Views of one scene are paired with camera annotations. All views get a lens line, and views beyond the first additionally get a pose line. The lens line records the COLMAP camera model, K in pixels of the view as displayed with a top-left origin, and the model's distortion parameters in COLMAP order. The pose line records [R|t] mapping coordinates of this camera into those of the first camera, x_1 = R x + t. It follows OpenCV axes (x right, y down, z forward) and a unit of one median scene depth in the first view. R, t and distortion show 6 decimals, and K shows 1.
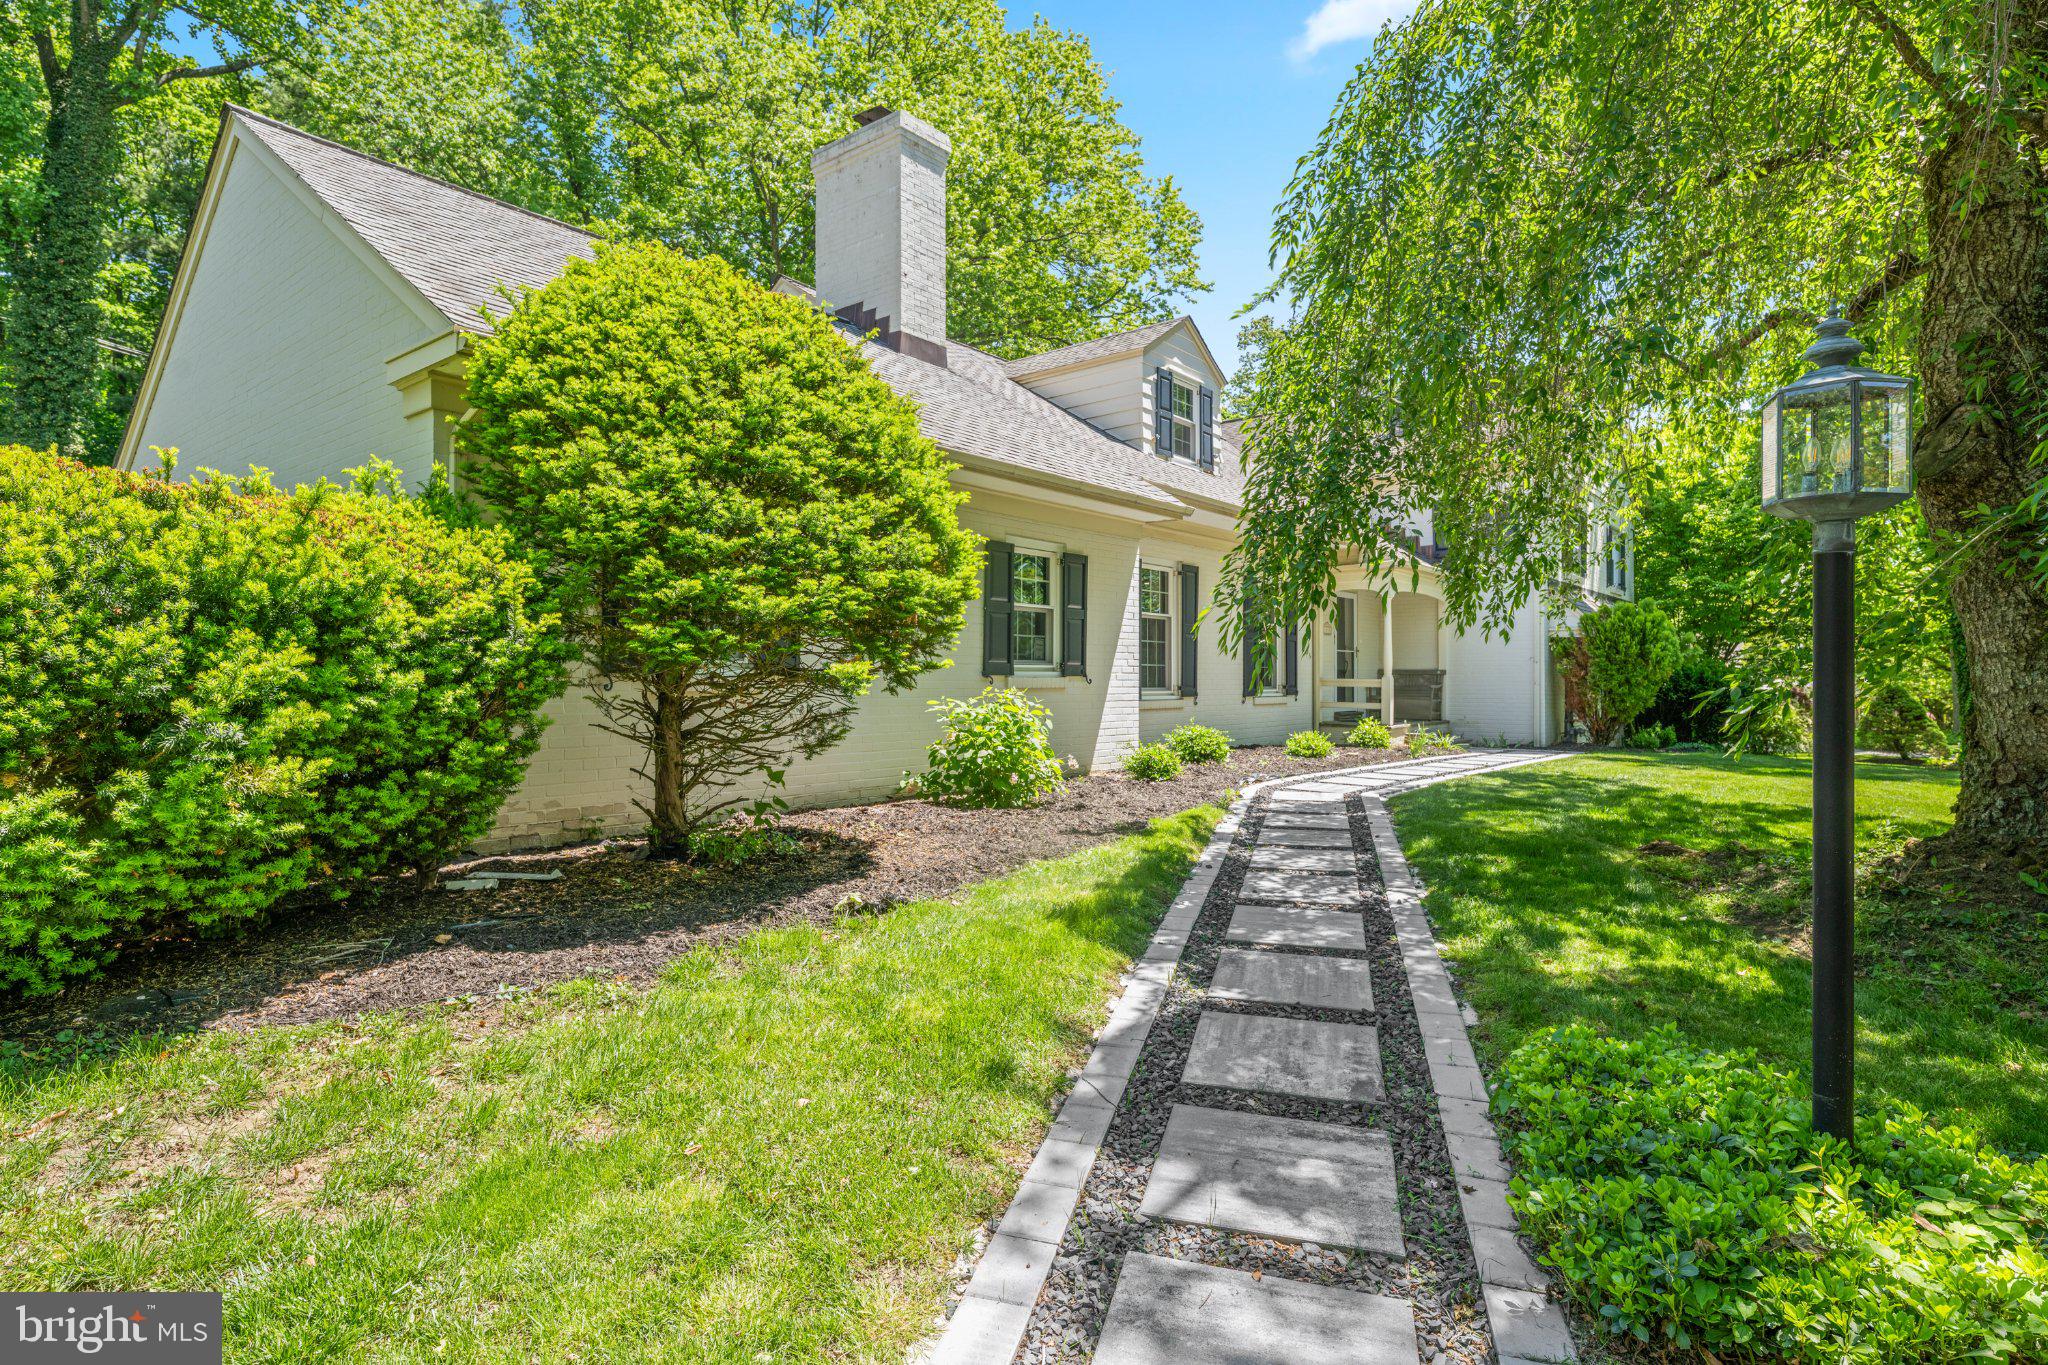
lens RADIAL K [[1065.9, 0, 1023.2], [0, 1065.9, 671.5], [0, 0, 1]] dist [-0.001903, -0.000748]
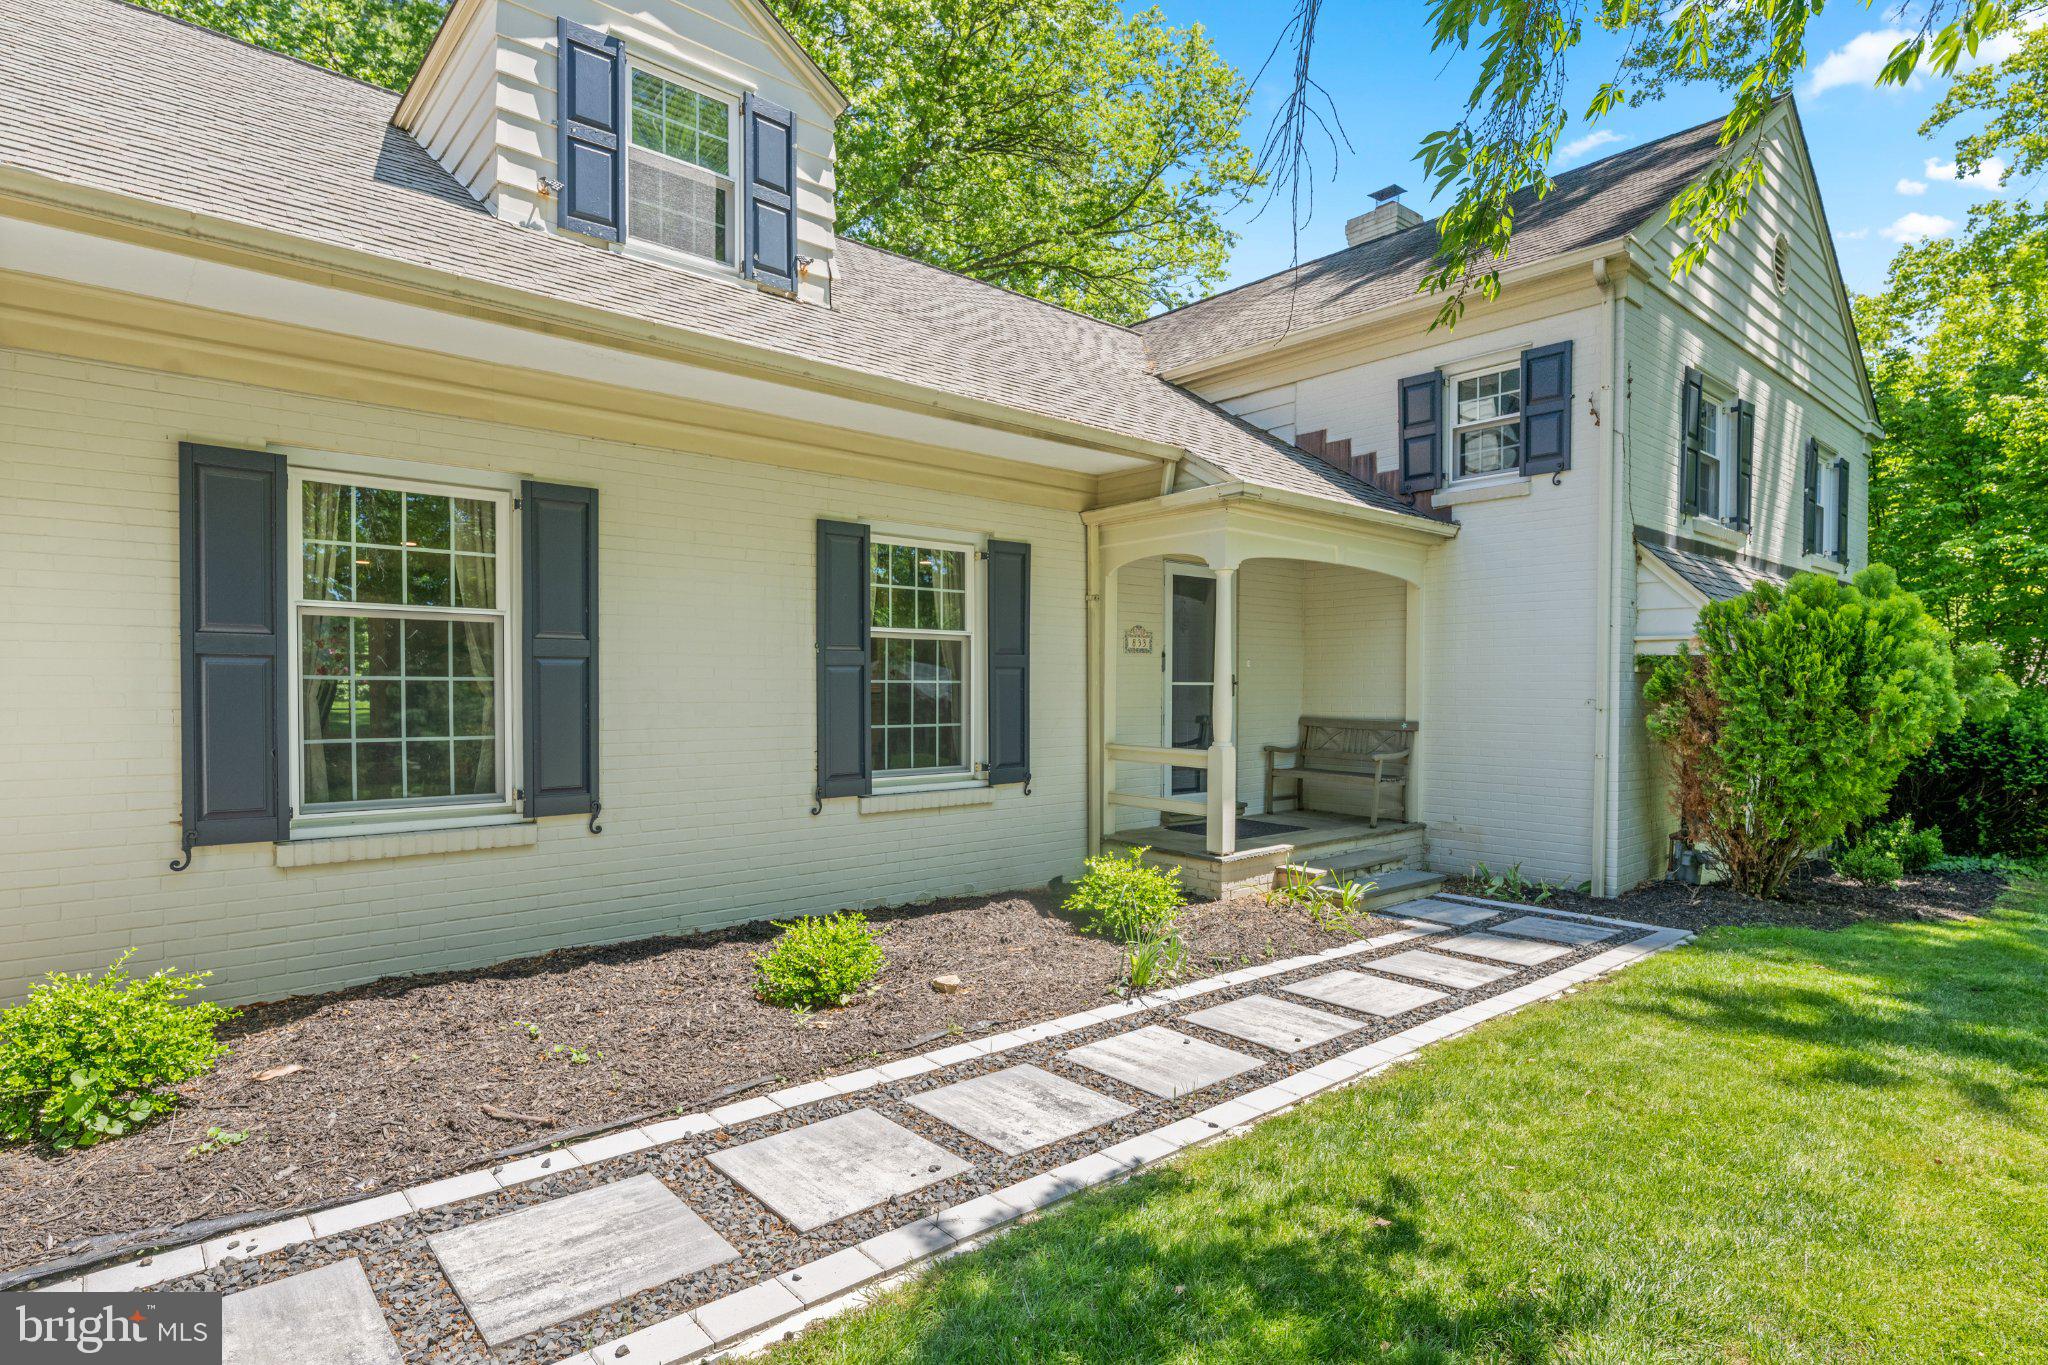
lens RADIAL K [[1065.9, 0, 1031.9], [0, 1065.9, 697.2], [0, 0, 1]] dist [-0.001903, -0.000748]
pose [[0.986595, 0.004982, -0.163110, 0.443662], [-0.001531, 0.999772, 0.021277, -0.033064], [0.163179, -0.020742, 0.986378, 0.717055]]
